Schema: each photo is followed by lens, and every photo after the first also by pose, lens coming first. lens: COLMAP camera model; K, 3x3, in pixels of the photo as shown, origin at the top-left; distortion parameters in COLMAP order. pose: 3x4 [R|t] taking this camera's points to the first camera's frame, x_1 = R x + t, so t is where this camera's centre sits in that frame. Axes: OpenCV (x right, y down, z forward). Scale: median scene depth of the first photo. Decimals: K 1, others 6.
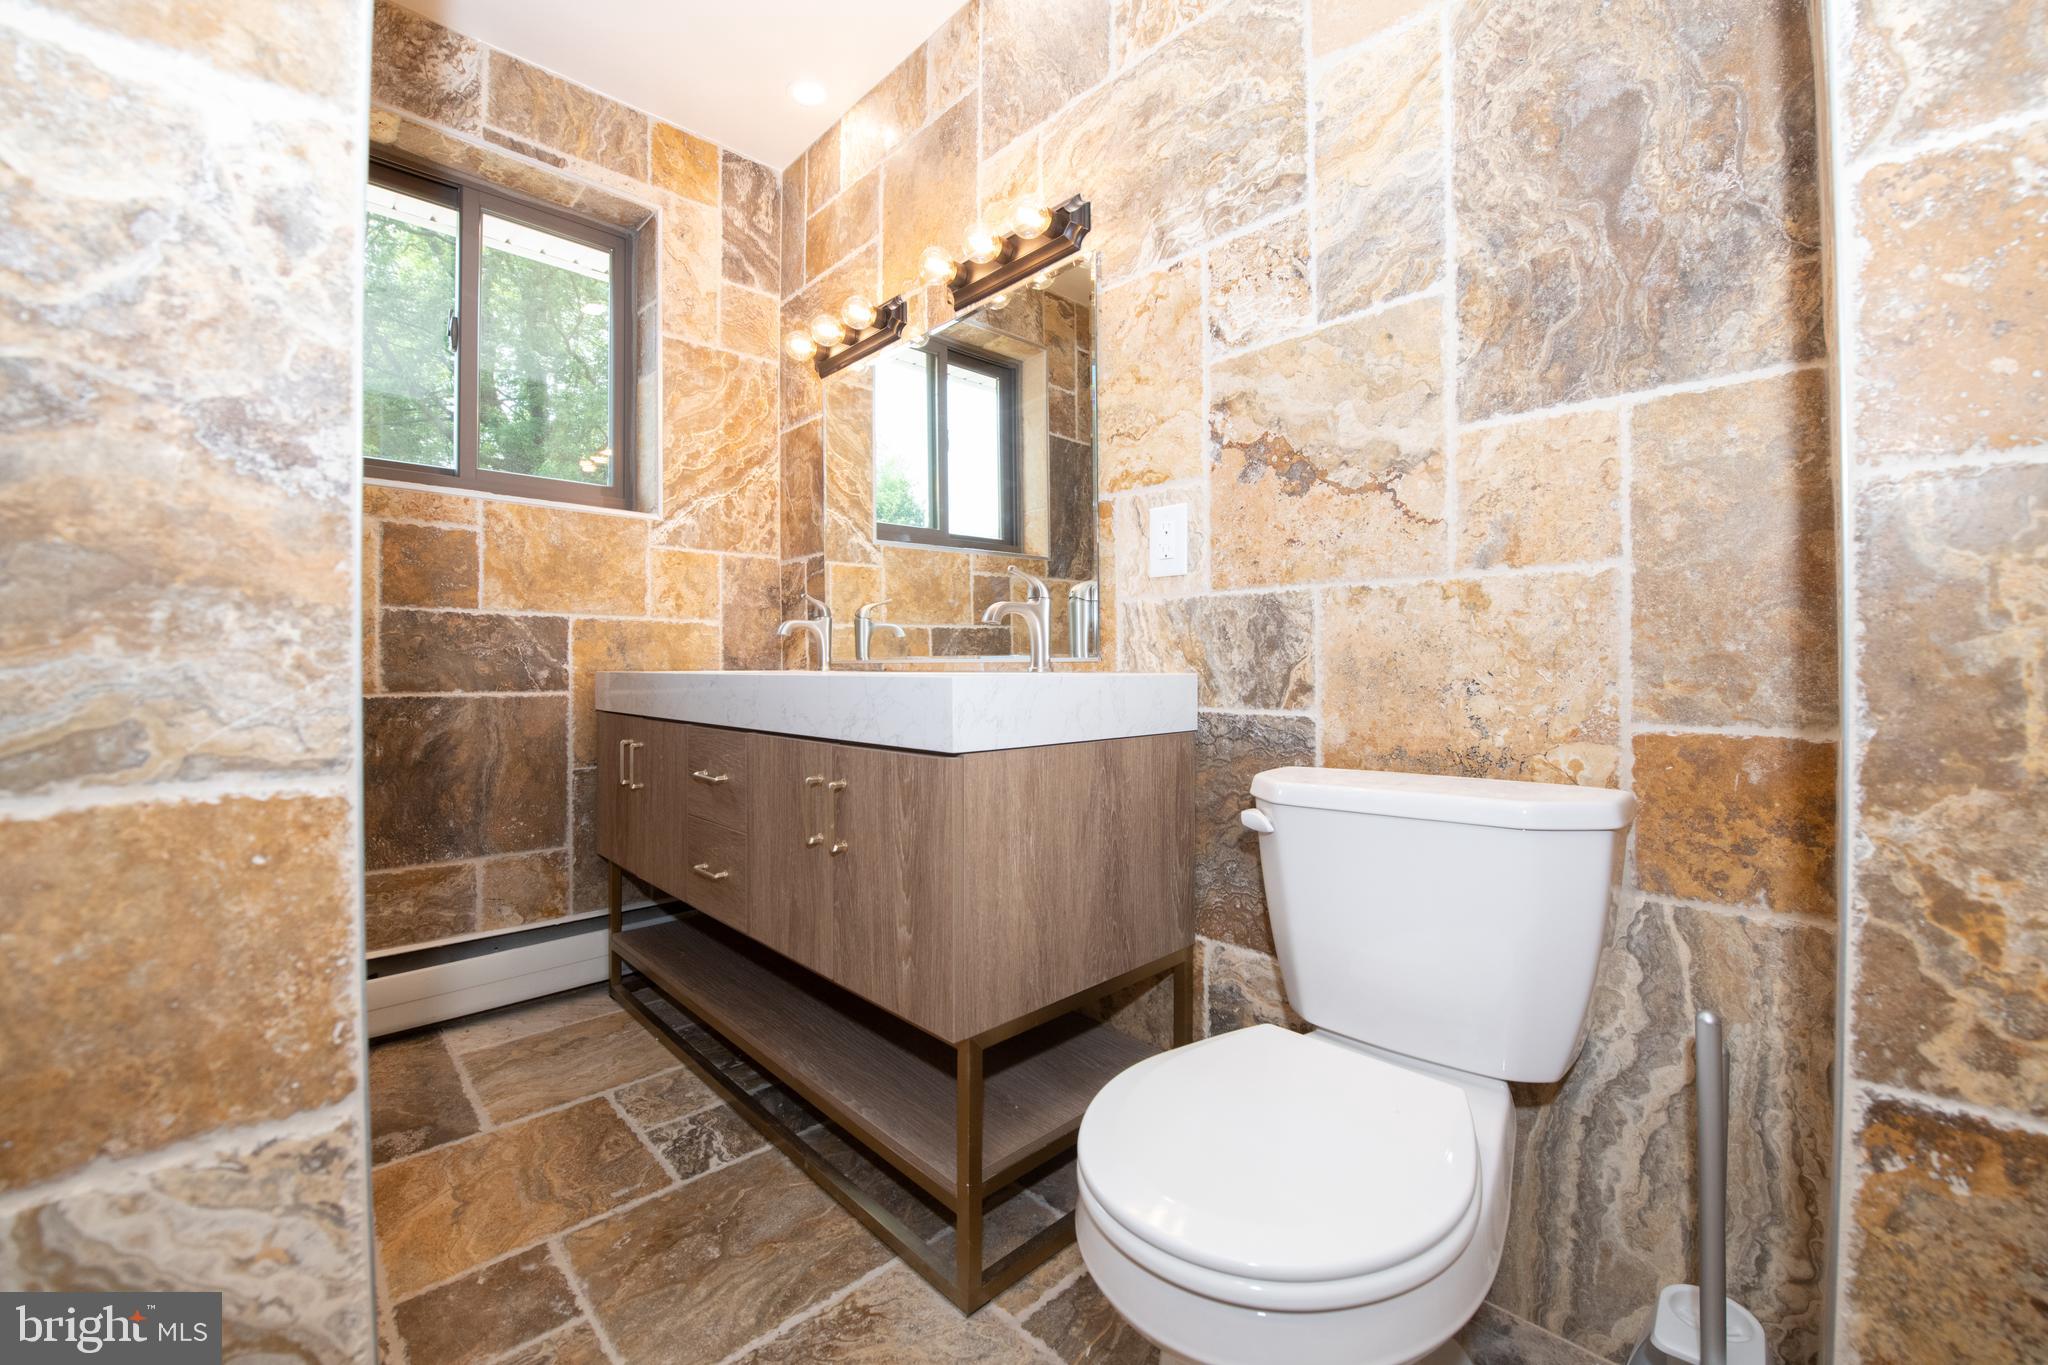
lens RADIAL K [[834.9, 0, 1023.0], [0, 834.9, 667.7], [0, 0, 1]] dist [-0.021770, -0.001401]
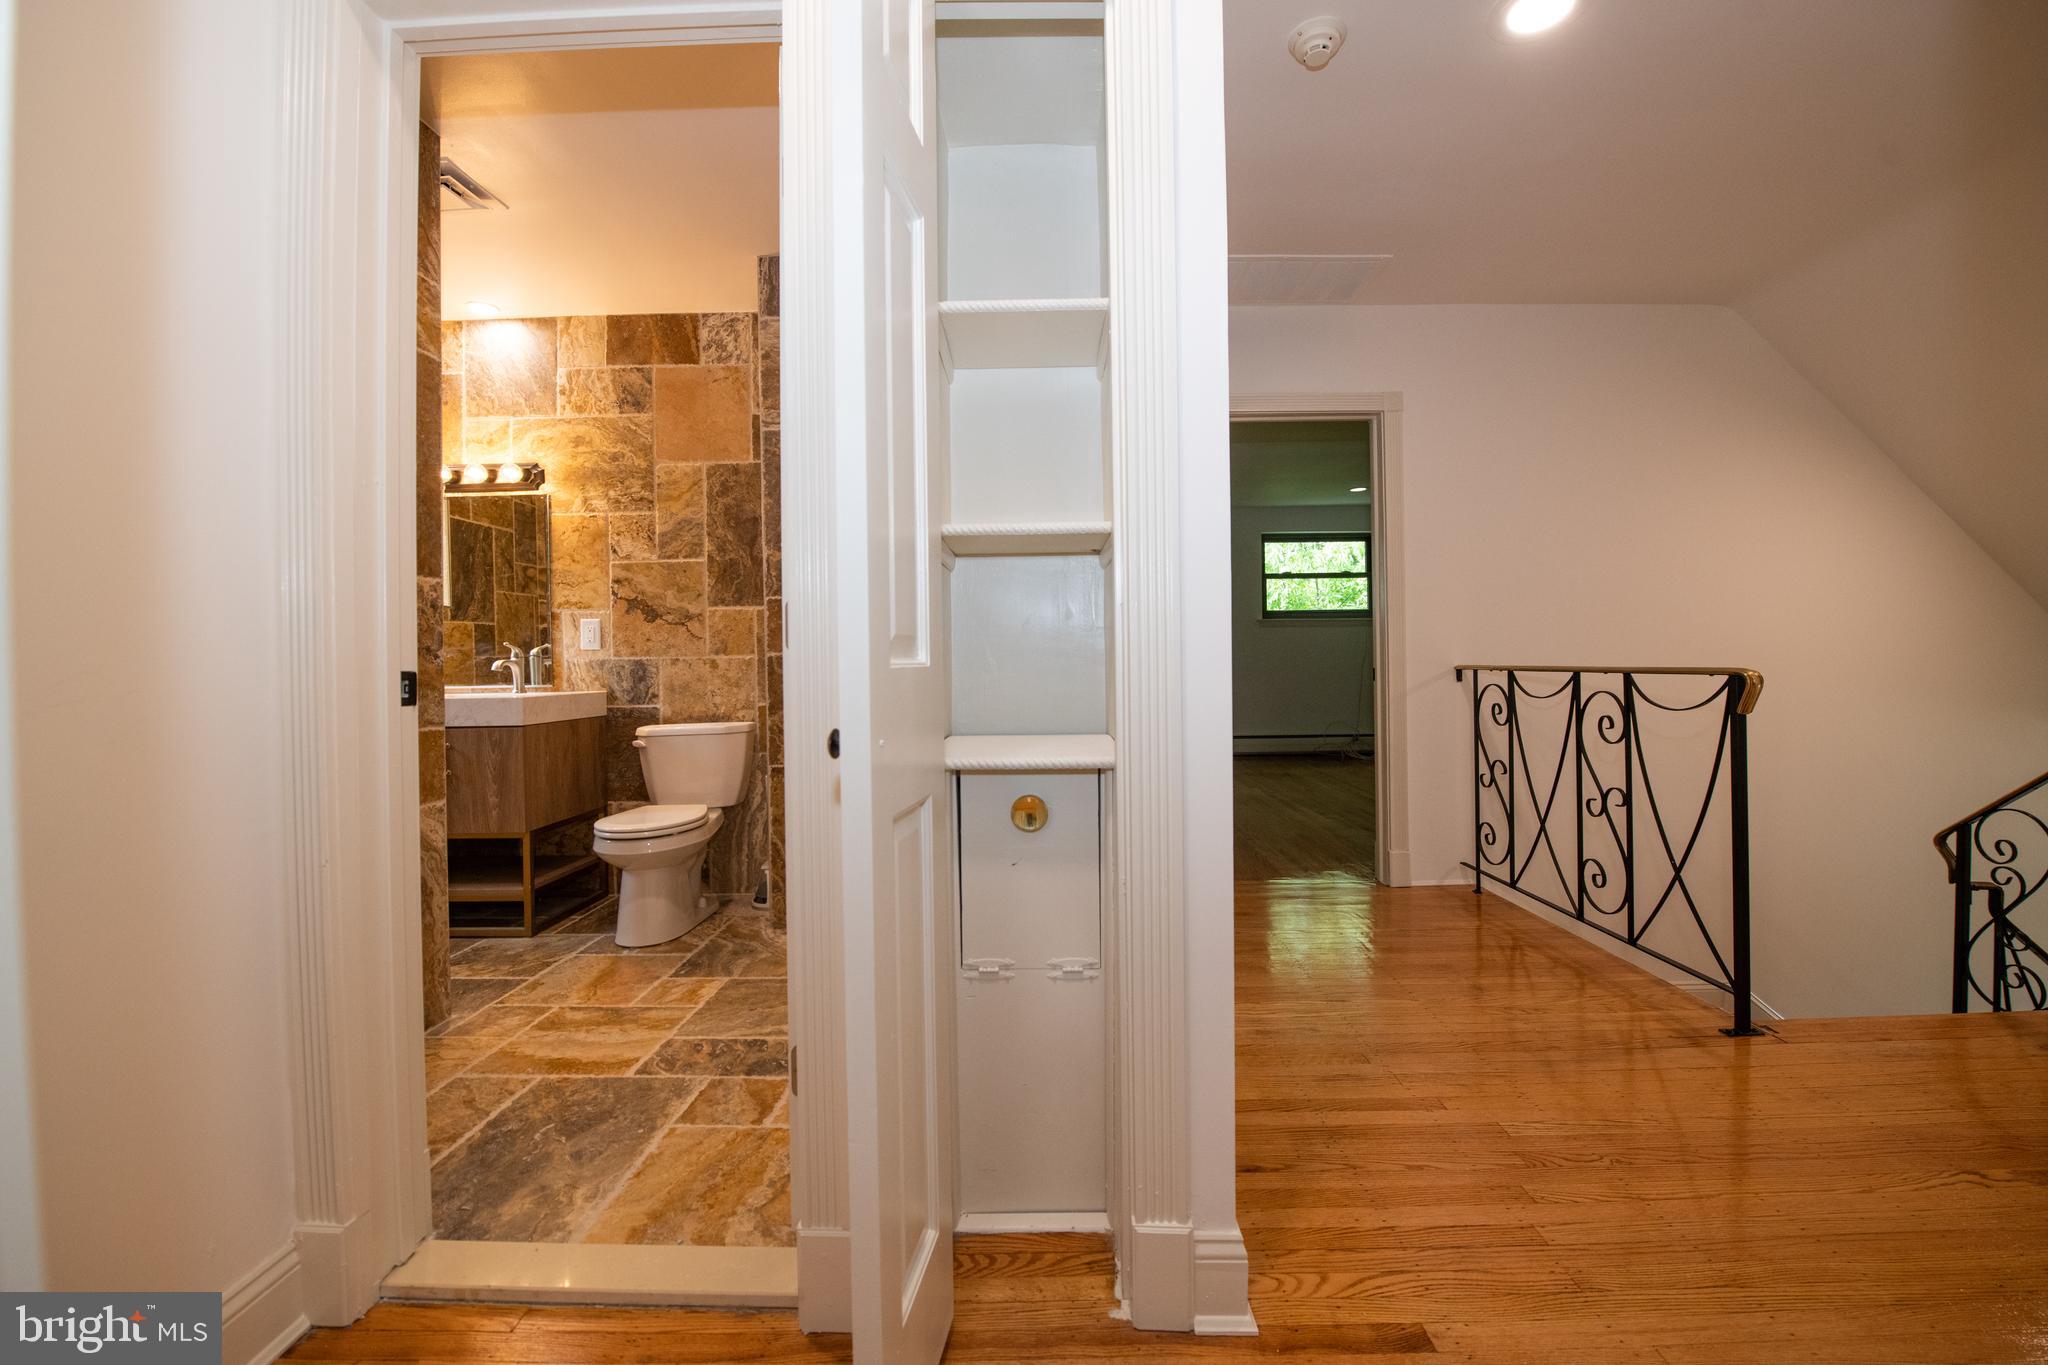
lens RADIAL K [[784.9, 0, 1031.0], [0, 784.9, 664.2], [0, 0, 1]] dist [-0.004333, -0.000140]
pose [[0.697648, -0.011235, 0.716353, -0.635709], [0.015829, 0.999875, 0.000266, -0.059946], [-0.716266, 0.011154, 0.697738, -1.657789]]
